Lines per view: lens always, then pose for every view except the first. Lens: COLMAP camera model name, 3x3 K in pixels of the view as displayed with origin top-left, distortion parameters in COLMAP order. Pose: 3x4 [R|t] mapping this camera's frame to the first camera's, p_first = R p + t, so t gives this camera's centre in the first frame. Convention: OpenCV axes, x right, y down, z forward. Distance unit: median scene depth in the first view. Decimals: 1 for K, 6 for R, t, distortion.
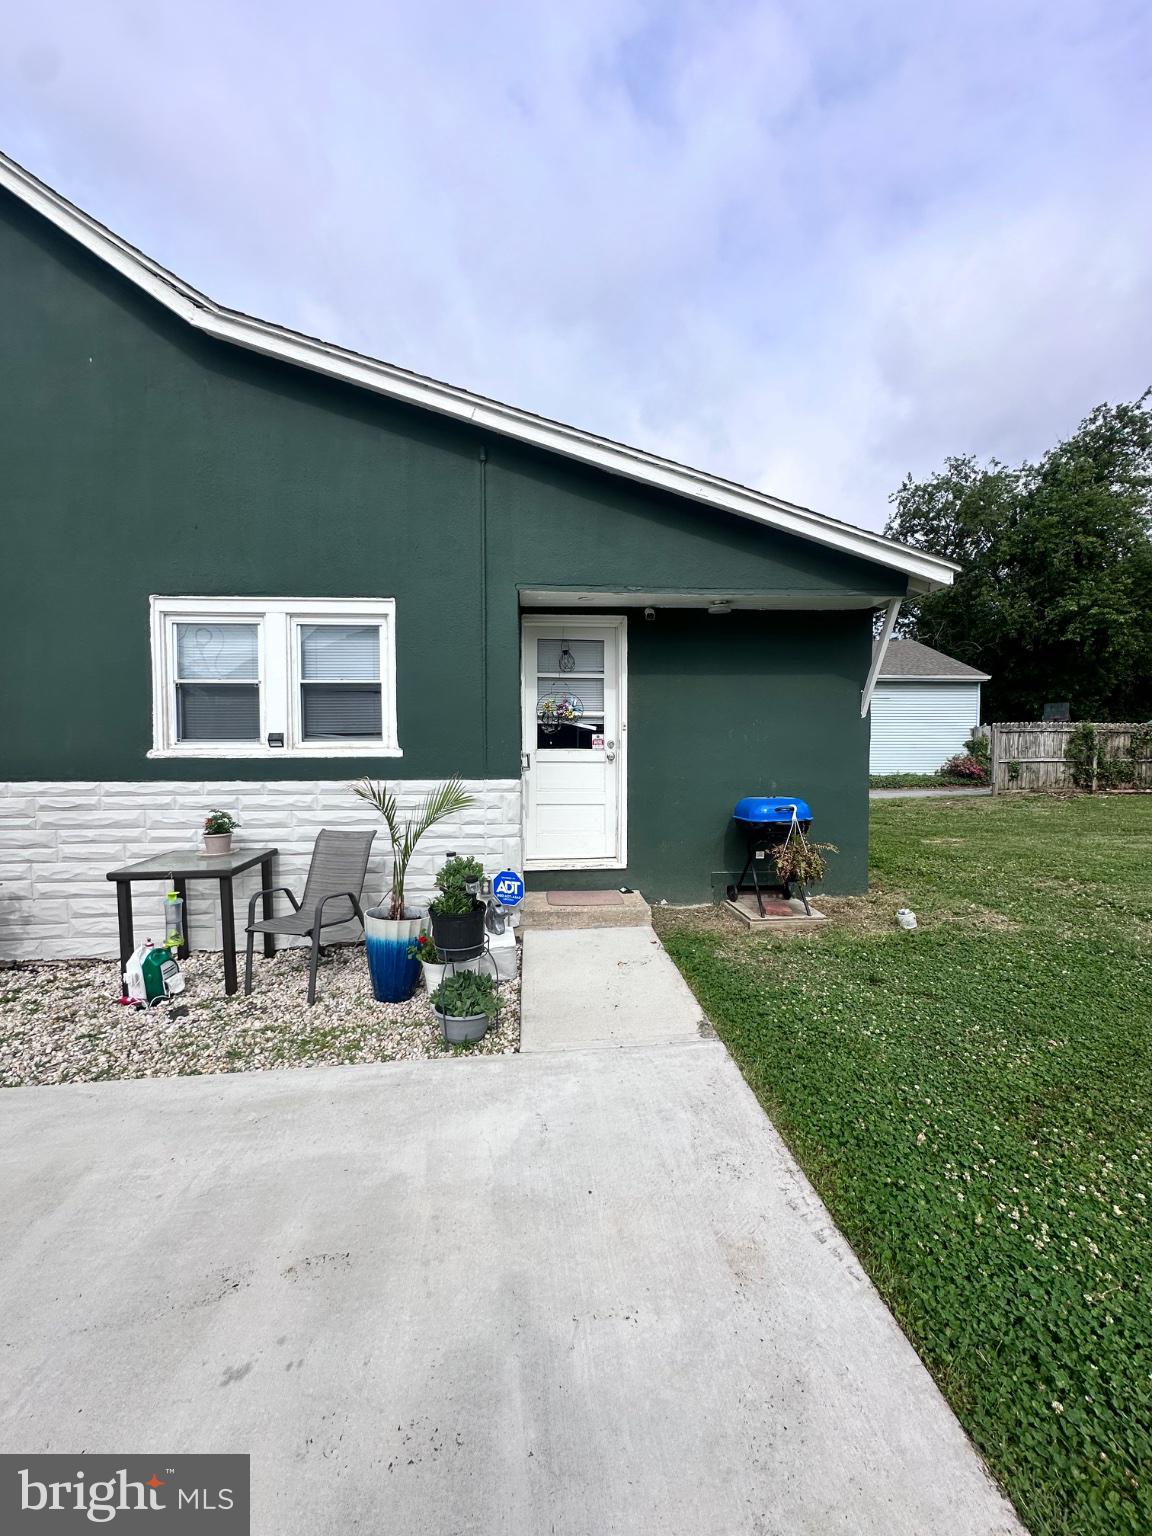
lens RADIAL K [[612.4, 0, 572.2], [0, 612.4, 761.3], [0, 0, 1]] dist [-0.002535, -0.000210]
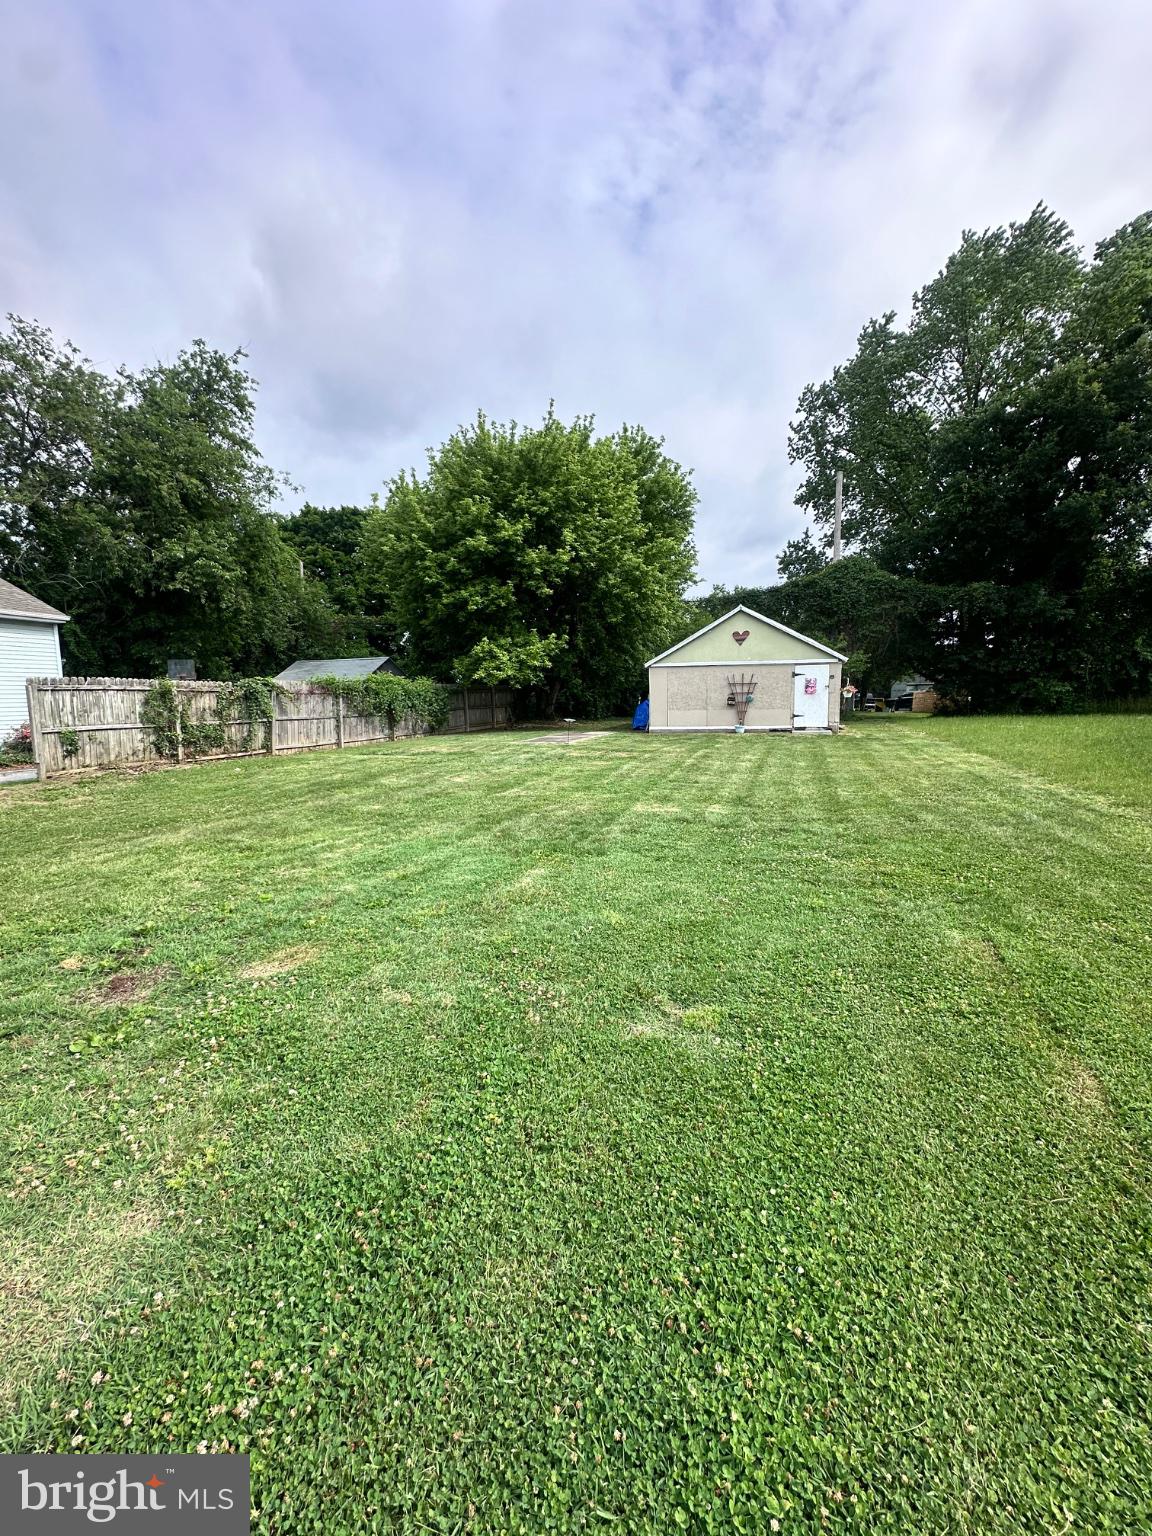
lens RADIAL K [[612.4, 0, 574.0], [0, 612.4, 768.4], [0, 0, 1]] dist [-0.002535, -0.000210]
pose [[0.391229, -0.103479, 0.914457, 0.278840], [0.031229, 0.994579, 0.099185, -0.007972], [-0.919763, -0.010246, 0.392340, 0.151976]]
